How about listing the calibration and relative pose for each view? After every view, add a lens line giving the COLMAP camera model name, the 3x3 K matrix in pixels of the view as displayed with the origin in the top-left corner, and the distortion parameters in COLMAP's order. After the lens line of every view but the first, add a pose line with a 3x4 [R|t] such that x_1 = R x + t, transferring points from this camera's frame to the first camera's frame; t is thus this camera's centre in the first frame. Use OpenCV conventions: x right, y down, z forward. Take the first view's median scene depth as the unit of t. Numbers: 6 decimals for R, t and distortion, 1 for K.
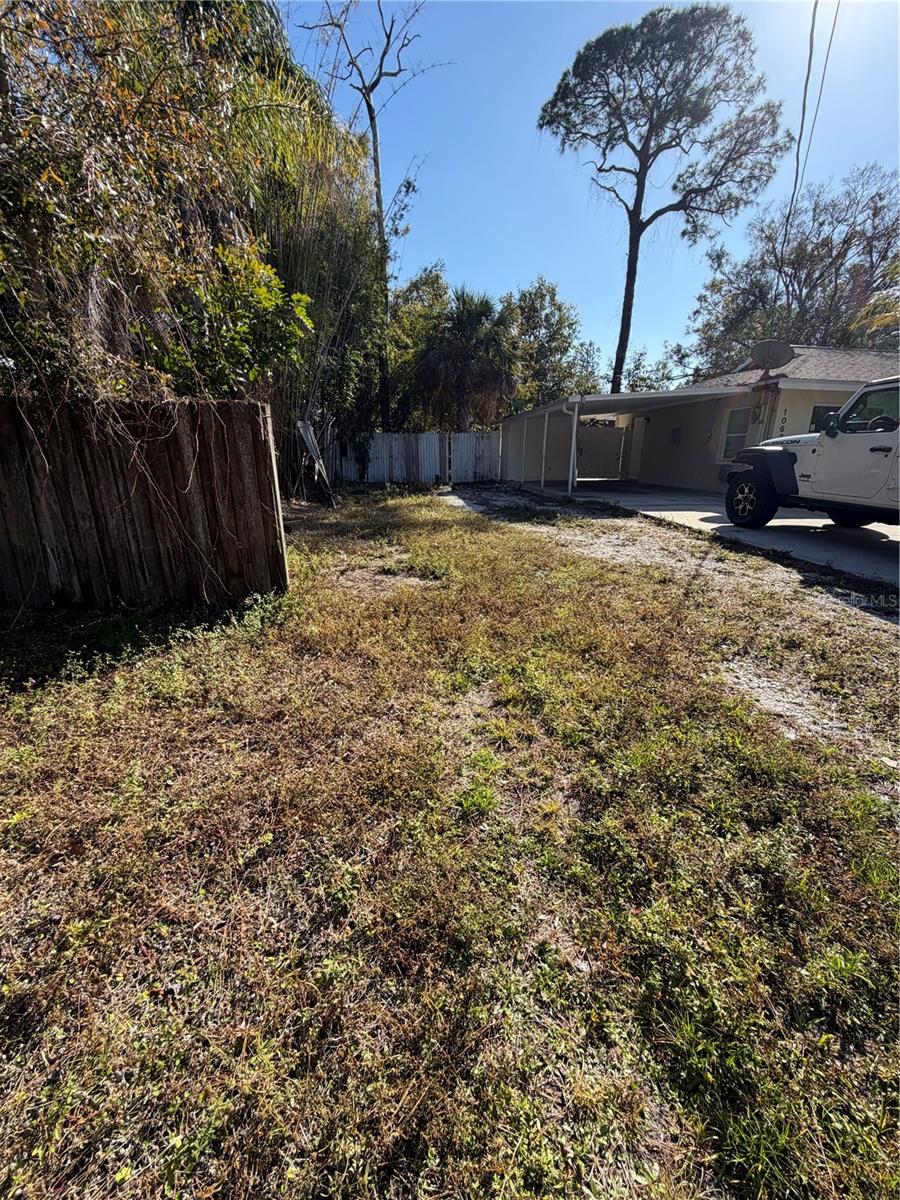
lens RADIAL K [[477.2, 0, 446.7], [0, 477.2, 602.1], [0, 0, 1]] dist [-0.001541, 0.000623]
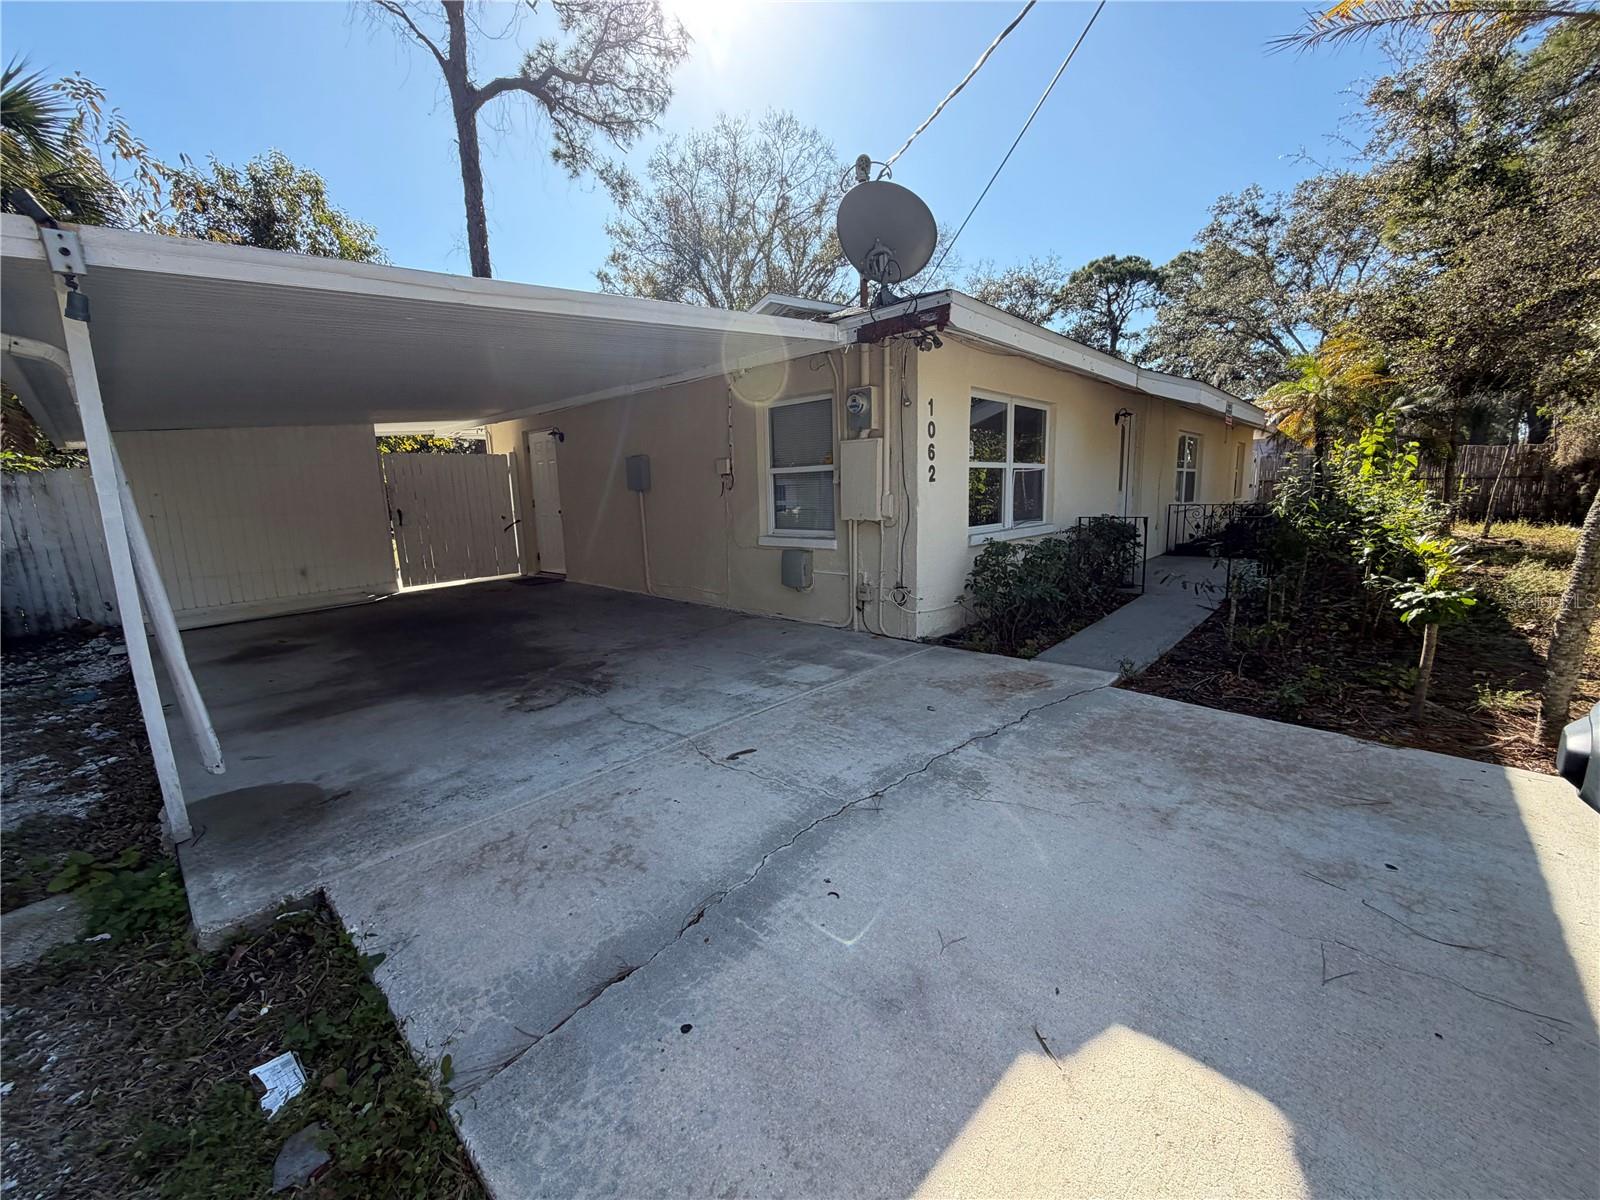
lens RADIAL K [[636.3, 0, 797.9], [0, 636.3, 599.3], [0, 0, 1]] dist [-0.001541, 0.000623]
pose [[0.751617, -0.143517, 0.643796, 0.140923], [0.228935, 0.972127, -0.050566, -0.118112], [-0.618595, 0.185394, 0.763524, 0.333503]]
